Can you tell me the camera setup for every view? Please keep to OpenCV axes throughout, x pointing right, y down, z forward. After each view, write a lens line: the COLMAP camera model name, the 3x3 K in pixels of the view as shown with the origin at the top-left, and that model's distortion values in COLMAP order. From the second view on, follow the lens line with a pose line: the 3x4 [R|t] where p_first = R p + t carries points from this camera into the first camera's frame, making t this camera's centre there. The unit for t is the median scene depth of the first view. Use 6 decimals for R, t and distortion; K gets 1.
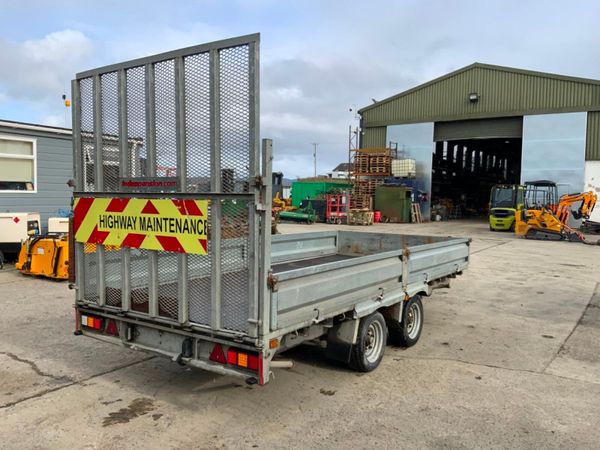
lens RADIAL K [[496.0, 0, 299.2], [0, 496.0, 225.9], [0, 0, 1]] dist [0.079073, -0.152049]
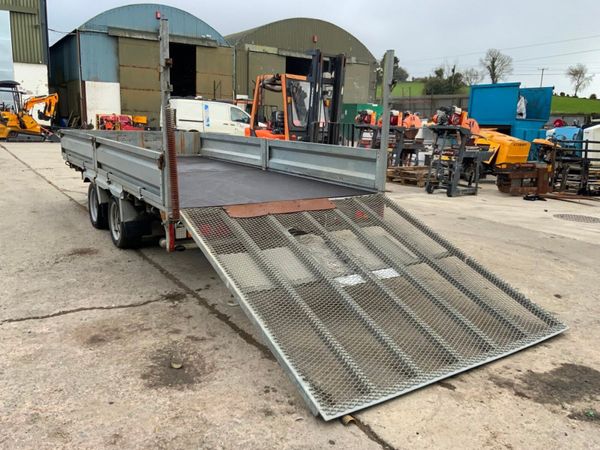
lens RADIAL K [[496.0, 0, 298.7], [0, 496.0, 227.6], [0, 0, 1]] dist [0.079073, -0.152049]
pose [[0.380366, -0.201172, 0.902691, -1.074474], [0.026126, 0.978003, 0.206947, 0.011235], [-0.924467, -0.055133, 0.377255, 0.437663]]
